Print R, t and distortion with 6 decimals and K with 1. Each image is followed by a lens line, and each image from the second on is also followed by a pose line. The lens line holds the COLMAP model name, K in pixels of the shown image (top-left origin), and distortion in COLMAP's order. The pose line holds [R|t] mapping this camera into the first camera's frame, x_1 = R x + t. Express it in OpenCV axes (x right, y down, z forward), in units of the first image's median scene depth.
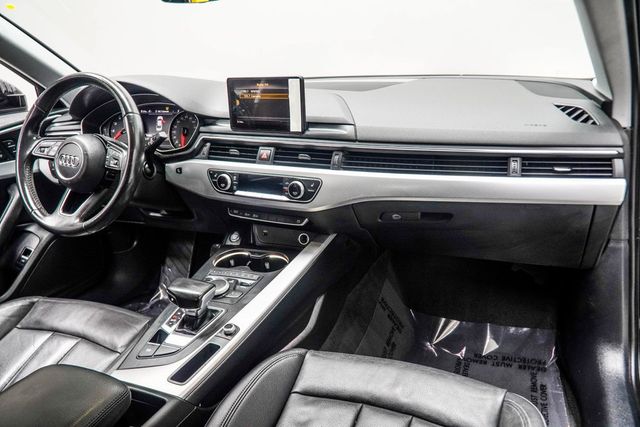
lens RADIAL K [[496.0, 0, 320.0], [0, 496.0, 213.5], [0, 0, 1]] dist [-0.035442, -0.000868]
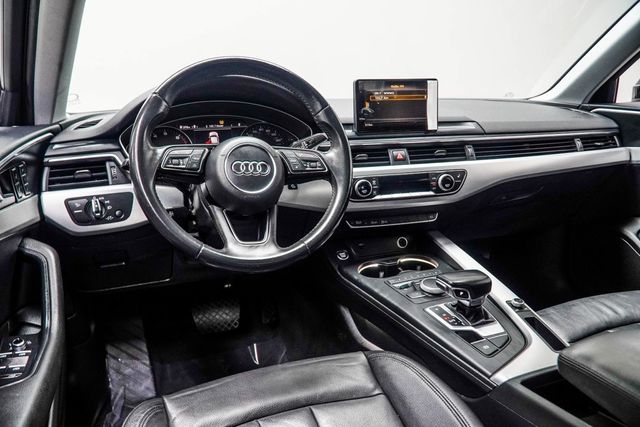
lens RADIAL K [[496.0, 0, 320.0], [0, 496.0, 213.5], [0, 0, 1]] dist [-0.035442, -0.000868]
pose [[0.724337, -0.109517, 0.680693, -0.955073], [0.215333, 0.973849, -0.072456, 0.035174], [-0.654957, 0.199058, 0.728977, 0.409714]]
